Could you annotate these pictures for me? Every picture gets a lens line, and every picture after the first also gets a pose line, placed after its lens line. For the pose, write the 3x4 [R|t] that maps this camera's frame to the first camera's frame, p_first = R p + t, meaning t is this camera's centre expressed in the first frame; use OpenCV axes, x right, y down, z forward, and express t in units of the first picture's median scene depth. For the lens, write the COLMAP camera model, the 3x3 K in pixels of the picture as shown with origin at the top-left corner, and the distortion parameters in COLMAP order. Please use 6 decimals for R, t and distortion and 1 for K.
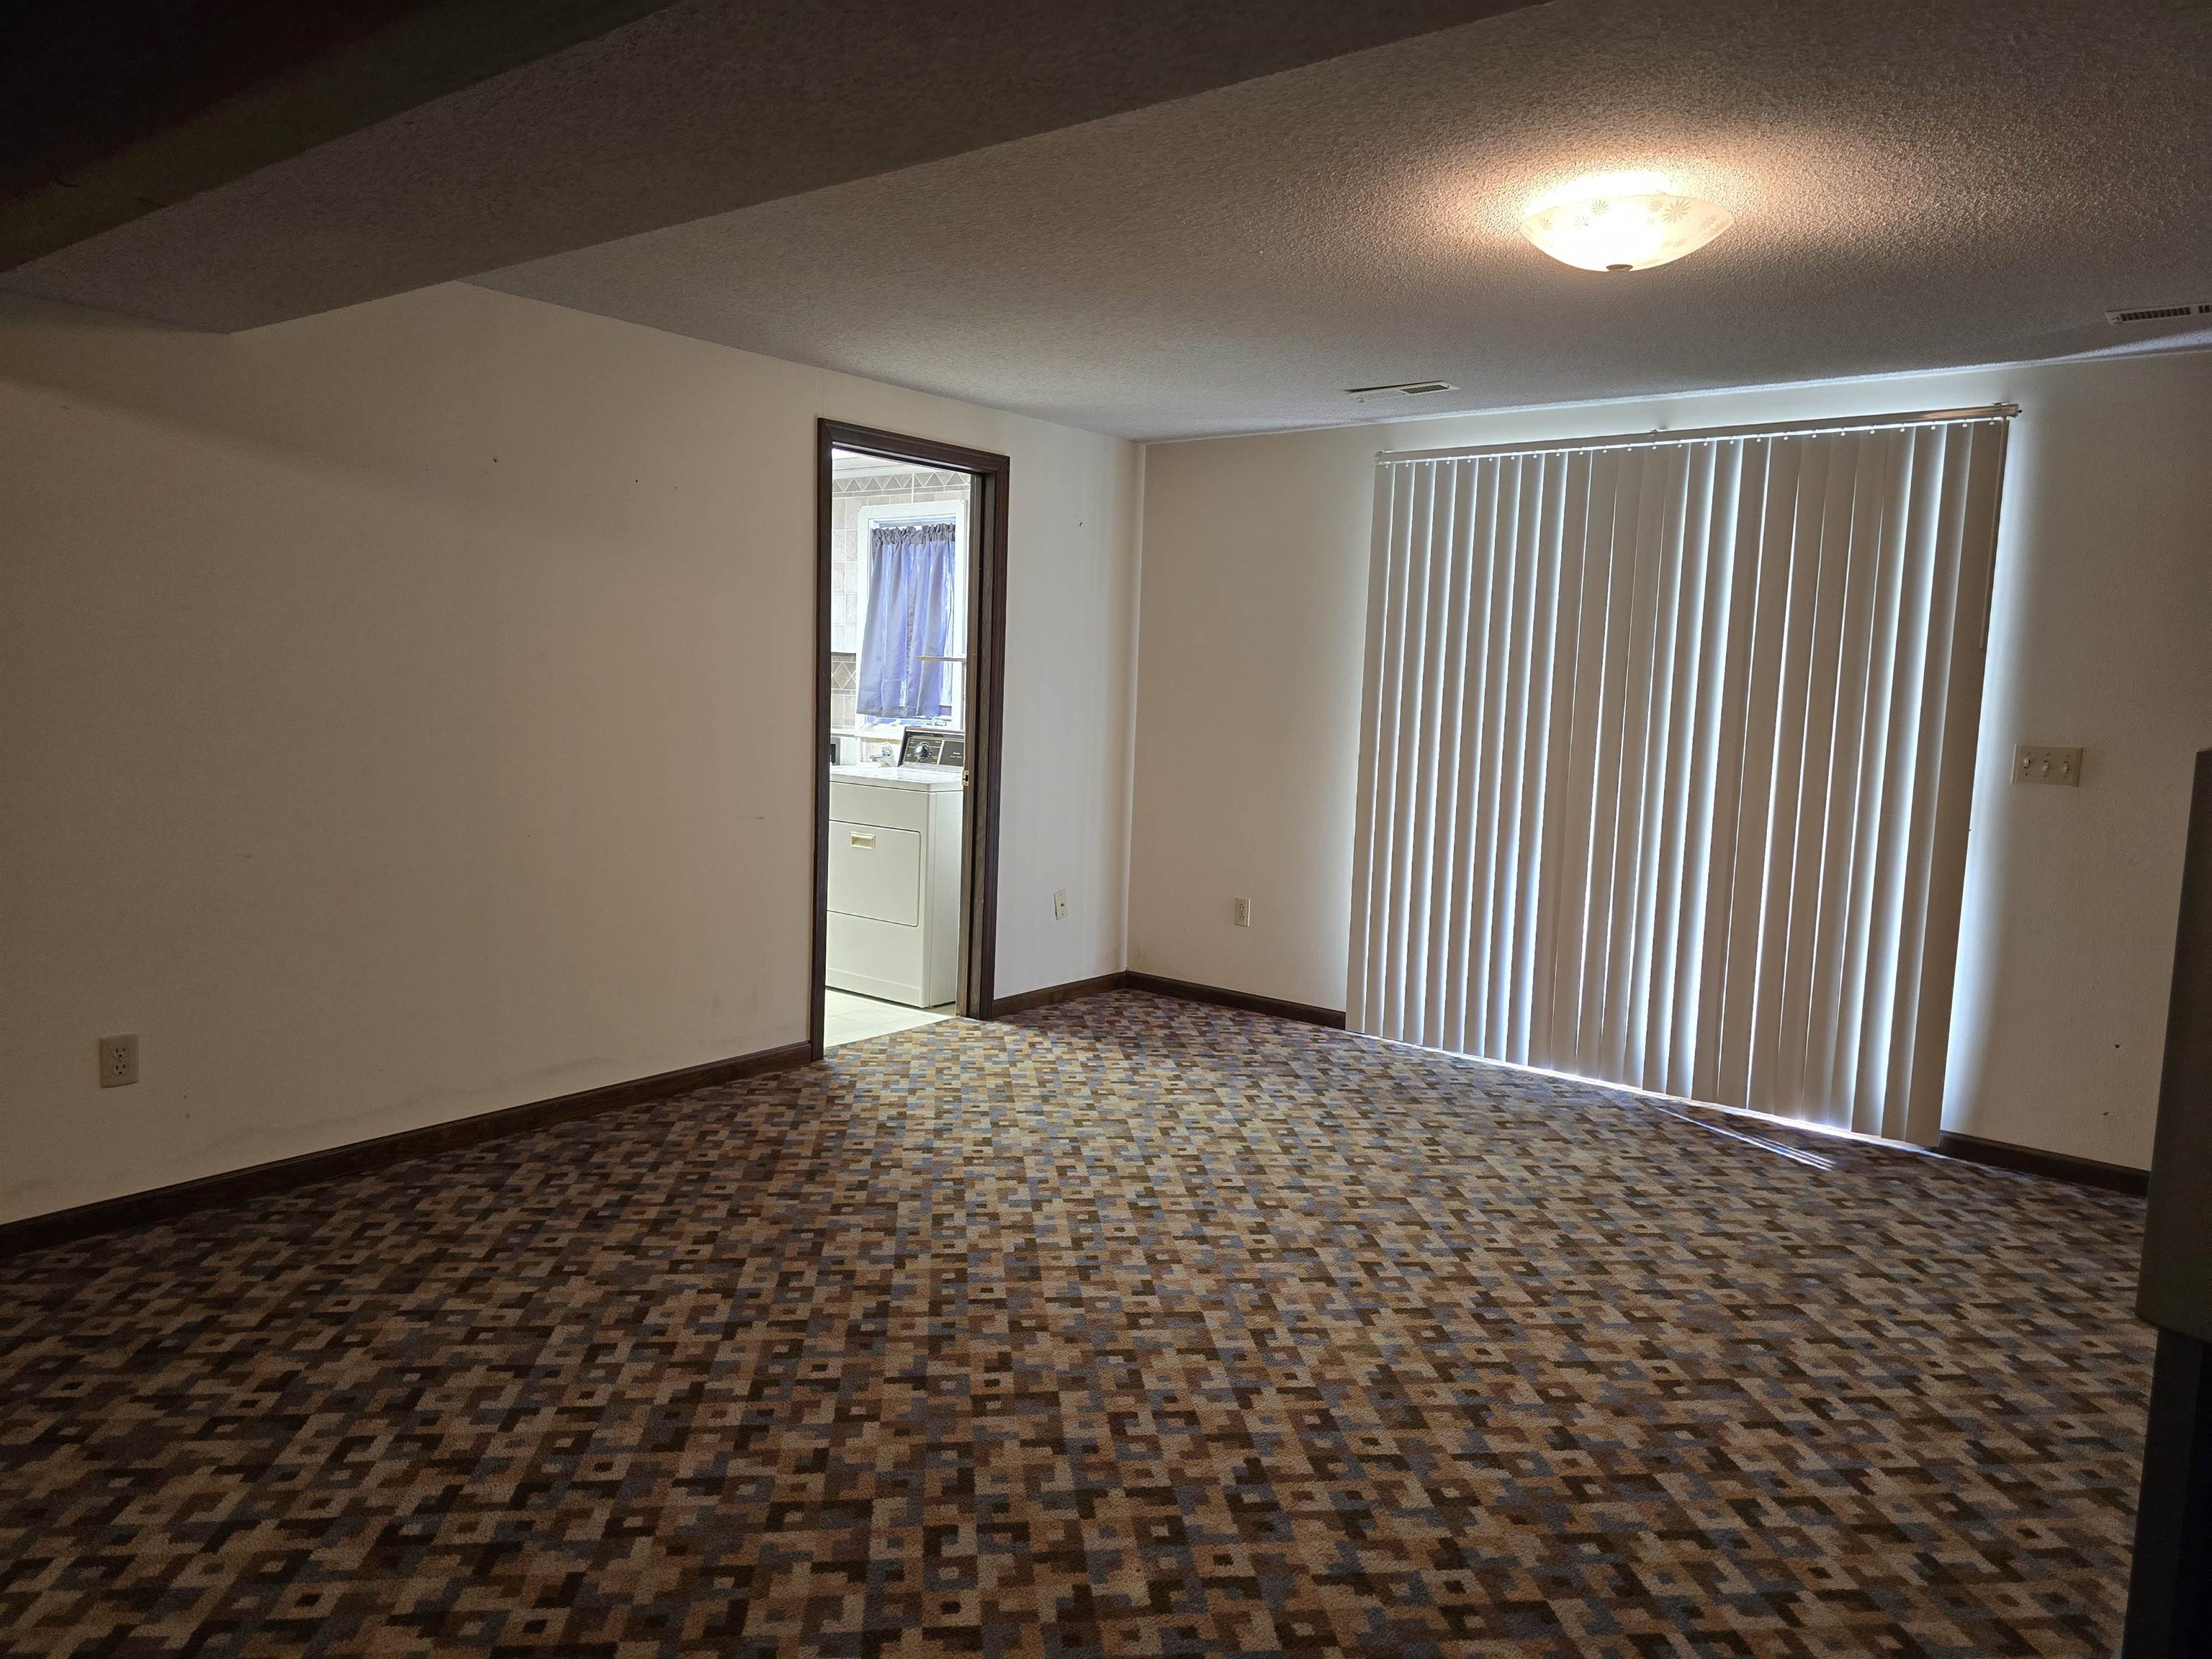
lens RADIAL K [[1479.4, 0, 1116.4], [0, 1479.4, 829.0], [0, 0, 1]] dist [0.064158, -0.057036]
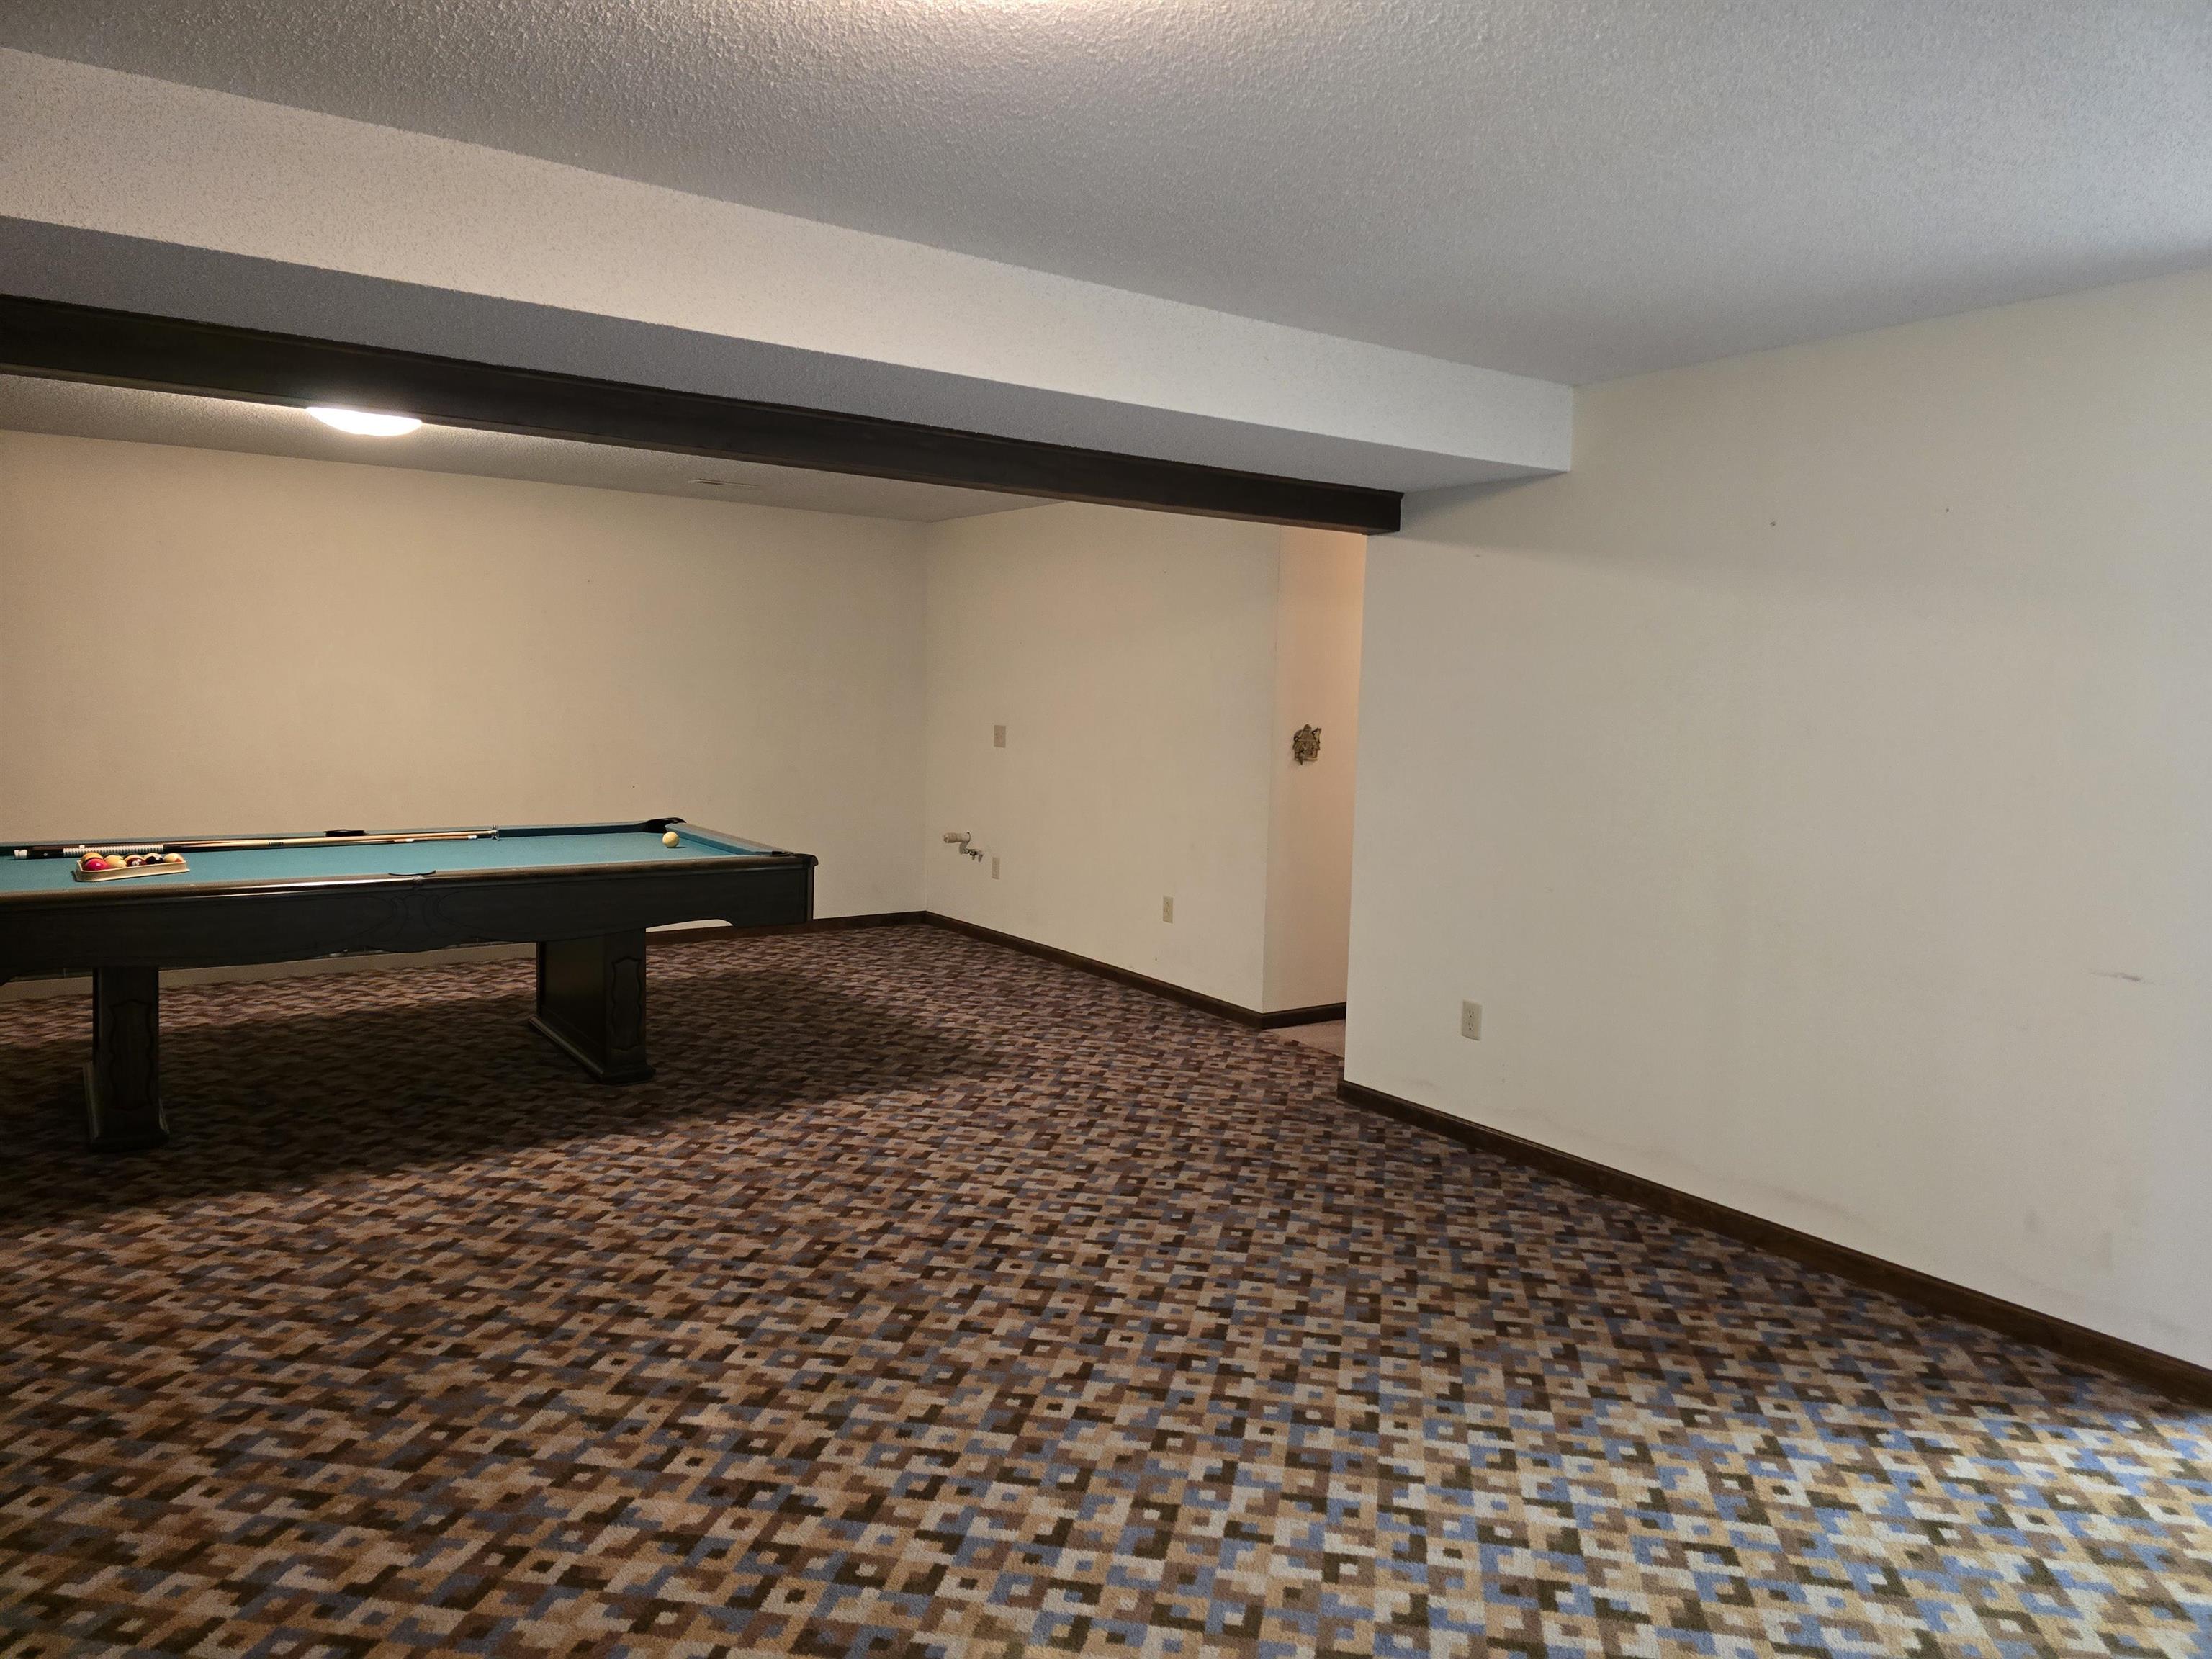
lens RADIAL K [[1479.4, 0, 1125.2], [0, 1479.4, 819.3], [0, 0, 1]] dist [0.064158, -0.057036]
pose [[-0.292102, 0.044717, -0.955341, 0.702709], [-0.137773, 0.986520, 0.088301, -0.099908], [0.946412, 0.157413, -0.282004, 1.037019]]
